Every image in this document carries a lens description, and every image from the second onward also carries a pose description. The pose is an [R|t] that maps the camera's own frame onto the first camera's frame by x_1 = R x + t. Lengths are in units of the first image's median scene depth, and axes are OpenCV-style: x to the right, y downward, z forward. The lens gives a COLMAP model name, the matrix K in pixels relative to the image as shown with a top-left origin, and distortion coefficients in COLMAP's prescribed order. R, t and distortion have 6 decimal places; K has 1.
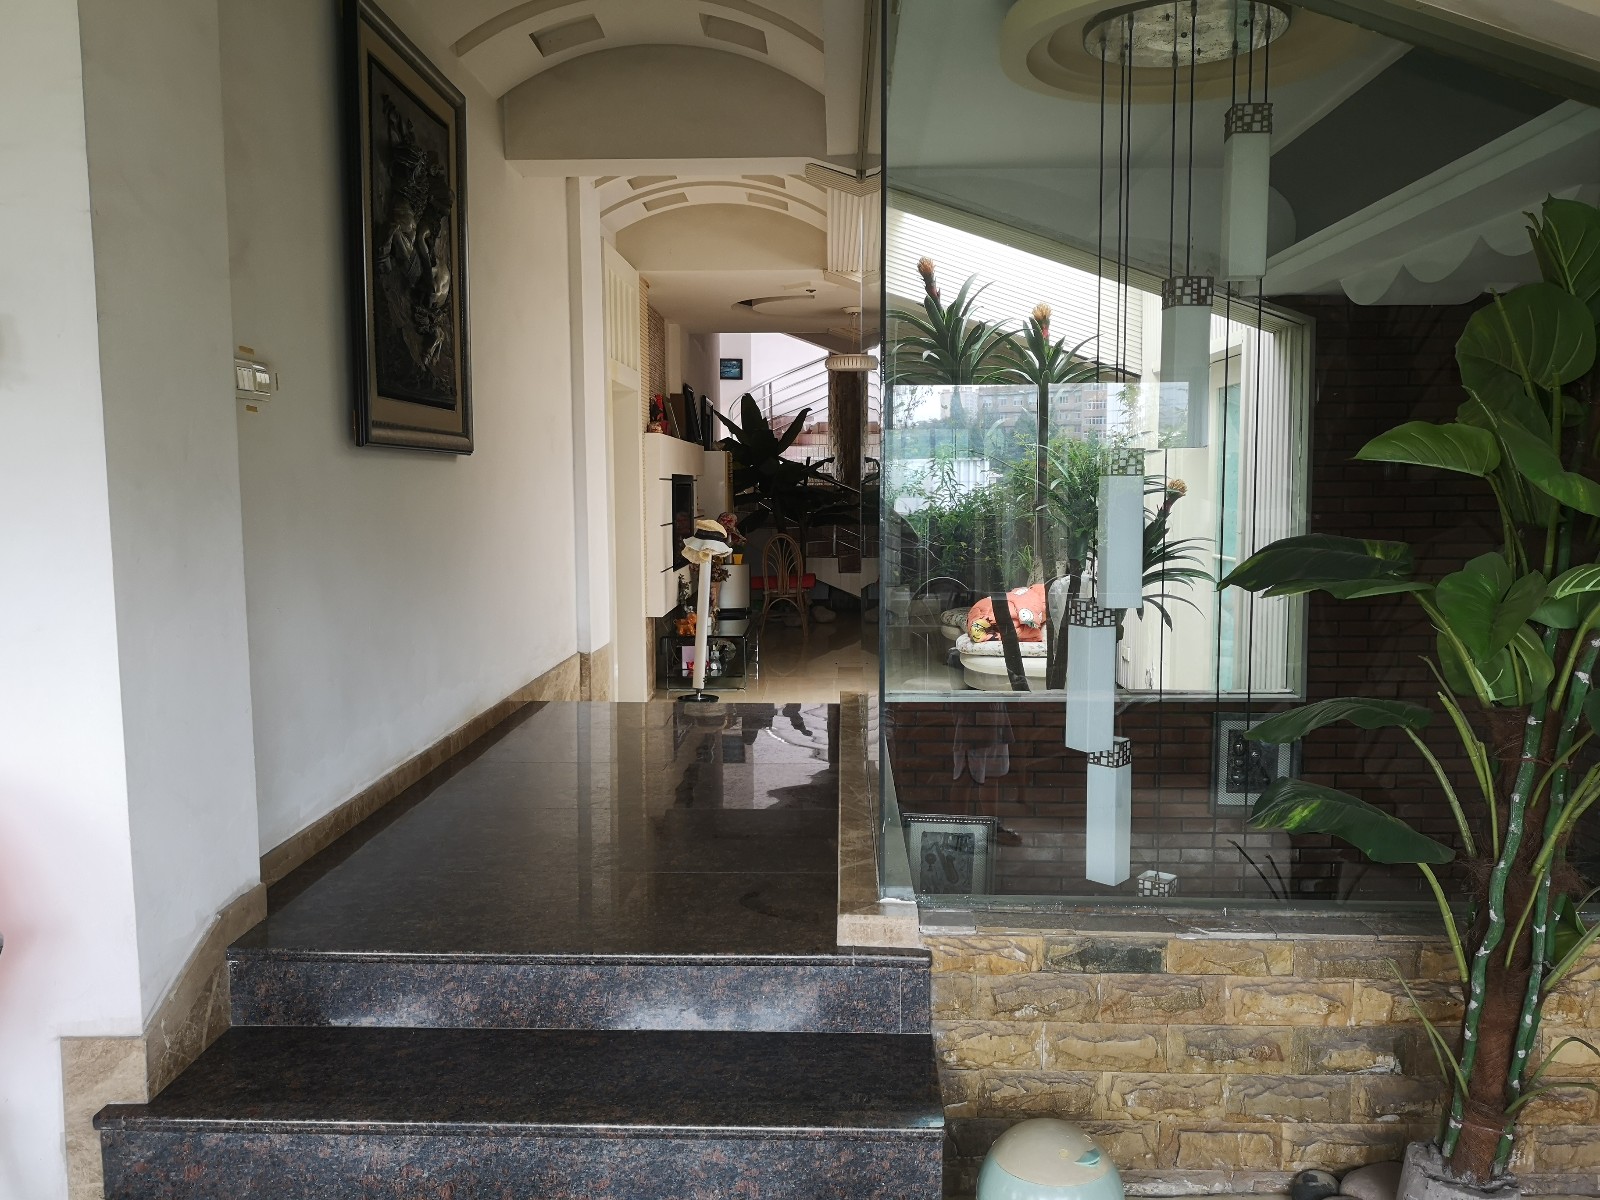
lens RADIAL K [[1244.1, 0, 798.4], [0, 1244.1, 600.3], [0, 0, 1]] dist [0.001282, -0.008221]
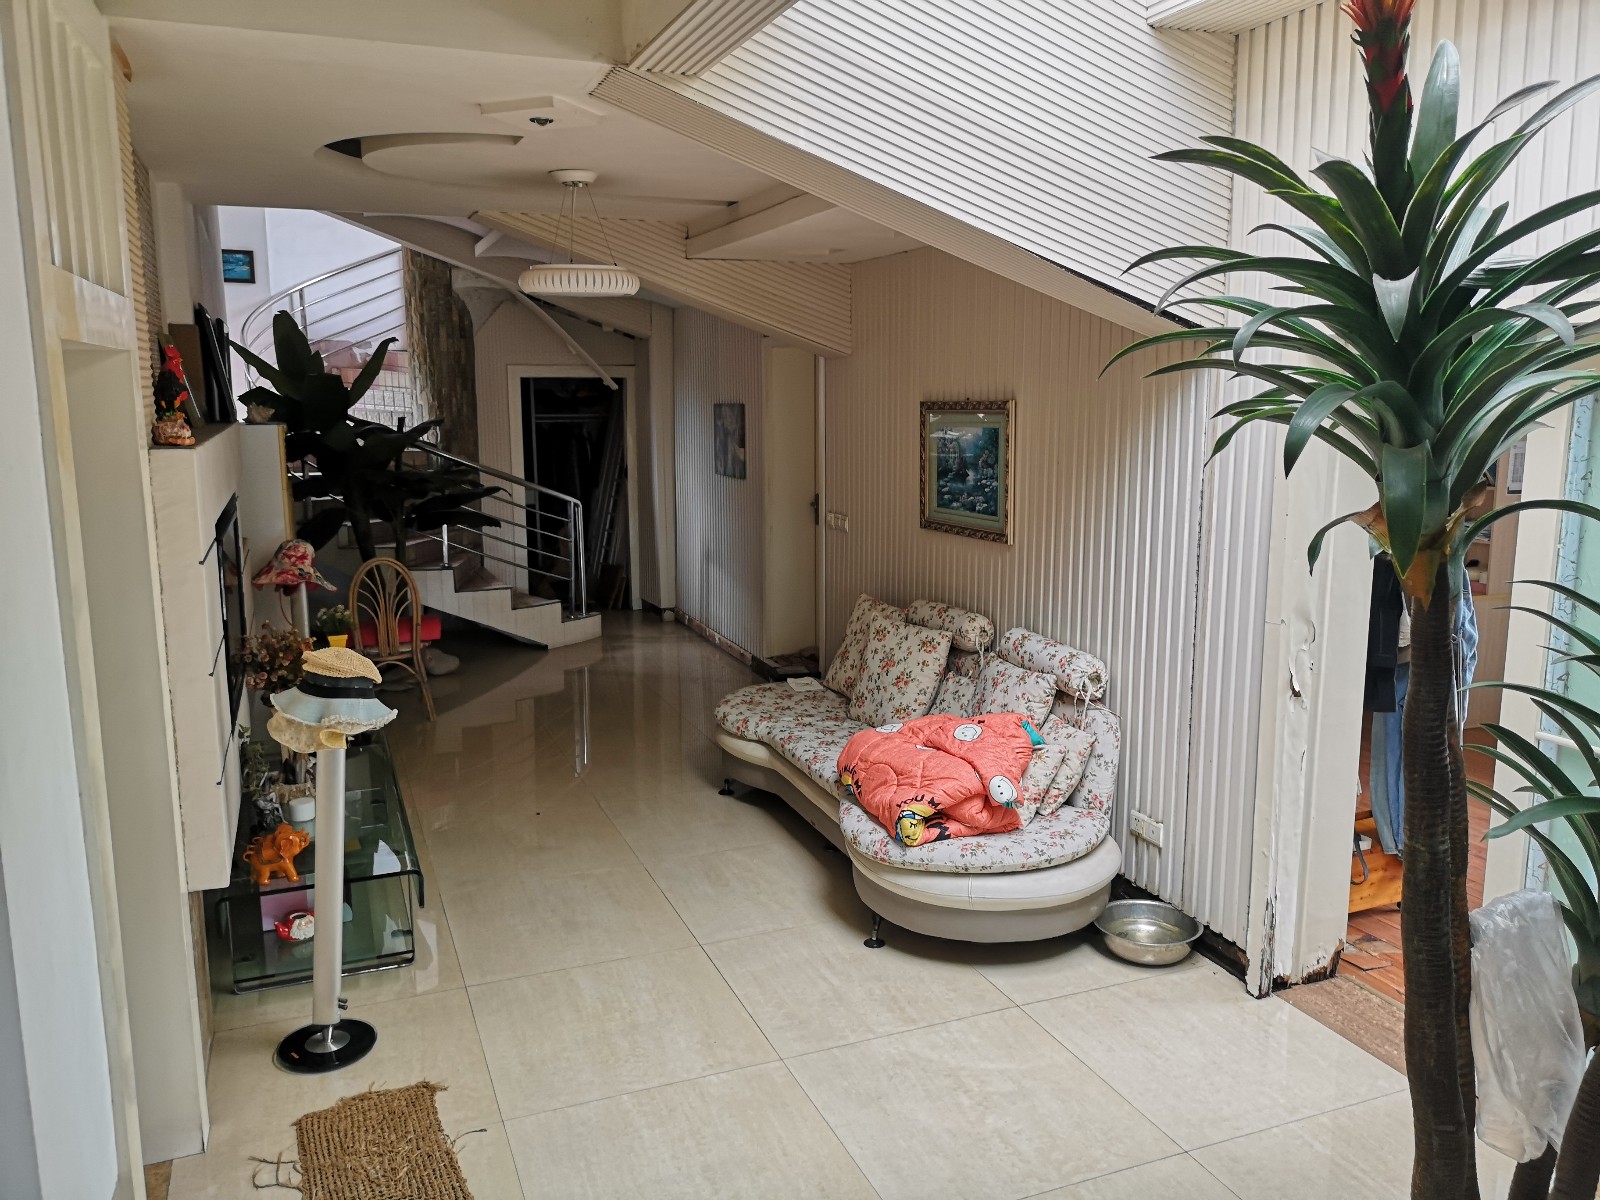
lens RADIAL K [[1244.1, 0, 804.3], [0, 1244.1, 594.1], [0, 0, 1]] dist [0.001282, -0.008221]
pose [[0.917764, -0.069216, 0.391049, -0.055004], [0.039278, 0.995687, 0.084056, -0.069627], [-0.395180, -0.061784, 0.916524, 0.334168]]
